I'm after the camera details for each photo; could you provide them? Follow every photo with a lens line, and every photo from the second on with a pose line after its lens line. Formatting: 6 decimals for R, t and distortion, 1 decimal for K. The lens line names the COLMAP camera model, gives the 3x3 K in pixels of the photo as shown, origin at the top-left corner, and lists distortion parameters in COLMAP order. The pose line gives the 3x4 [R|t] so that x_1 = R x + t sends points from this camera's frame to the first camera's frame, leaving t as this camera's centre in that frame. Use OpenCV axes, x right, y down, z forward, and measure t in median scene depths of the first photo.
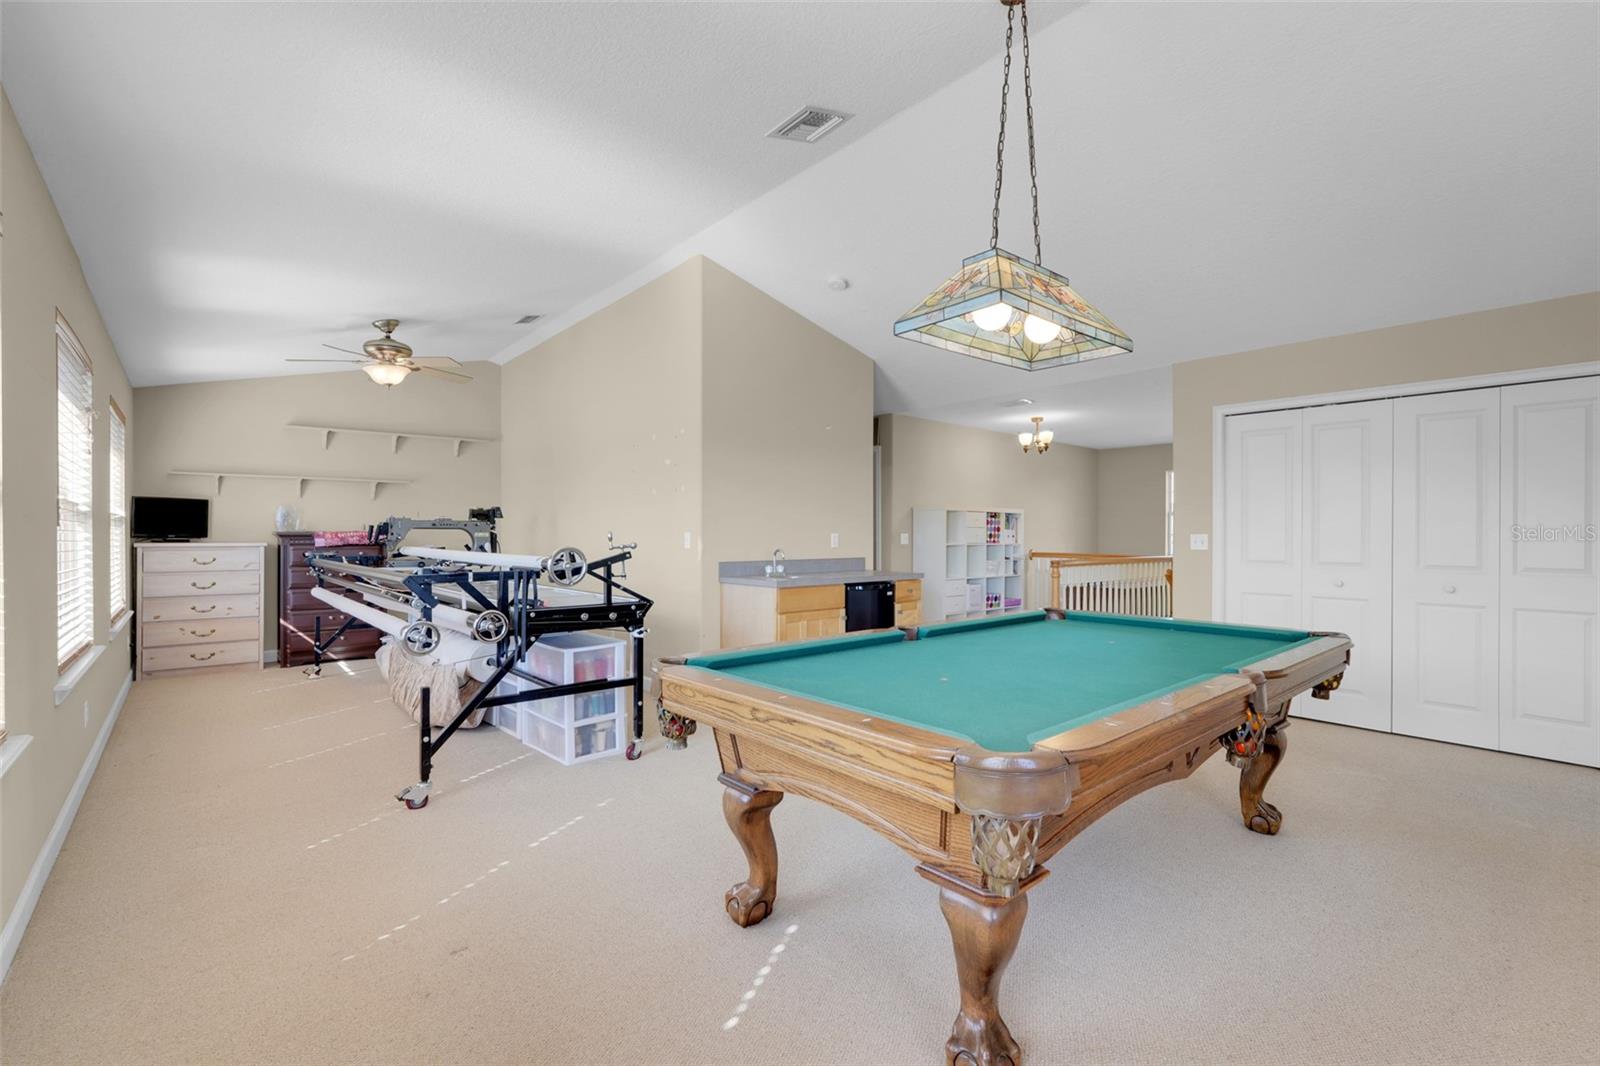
lens RADIAL K [[702.5, 0, 796.2], [0, 702.5, 534.7], [0, 0, 1]] dist [-0.024173, 0.012743]
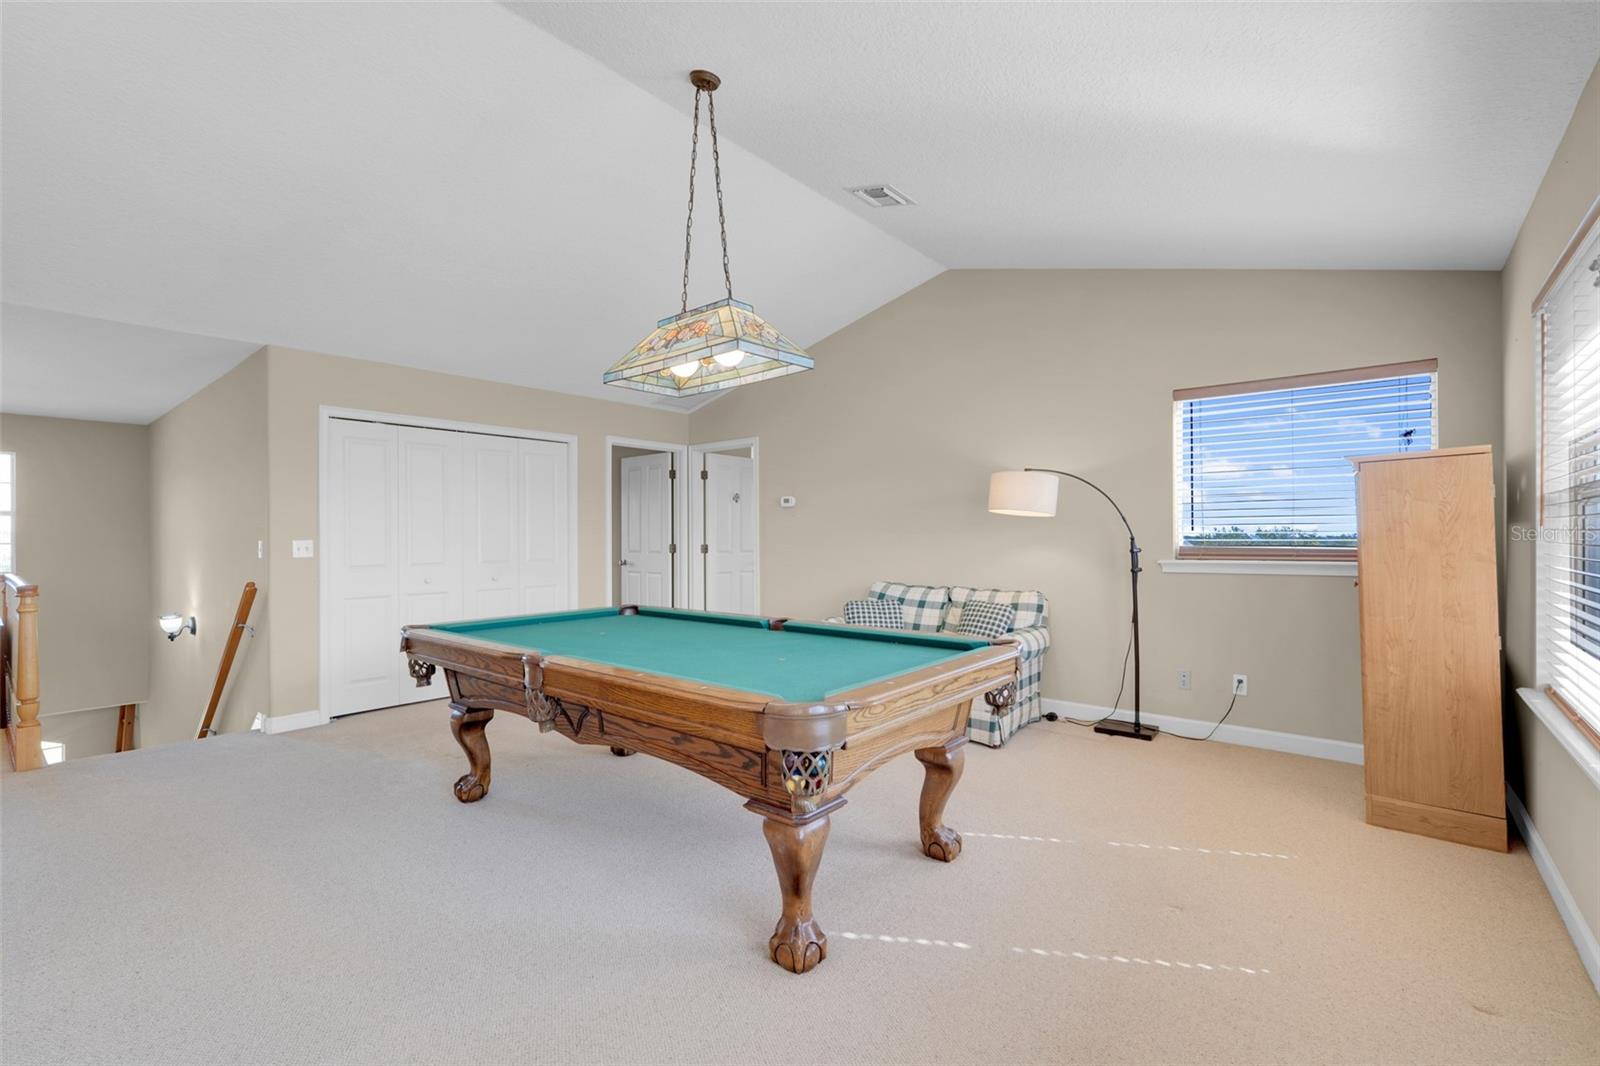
lens RADIAL K [[702.5, 0, 796.2], [0, 702.5, 534.7], [0, 0, 1]] dist [-0.024173, 0.012743]
pose [[-0.156664, 0.002119, 0.987650, -0.925903], [0.006214, 0.999980, -0.001160, -0.005870], [-0.987632, 0.005956, -0.156674, 1.096299]]
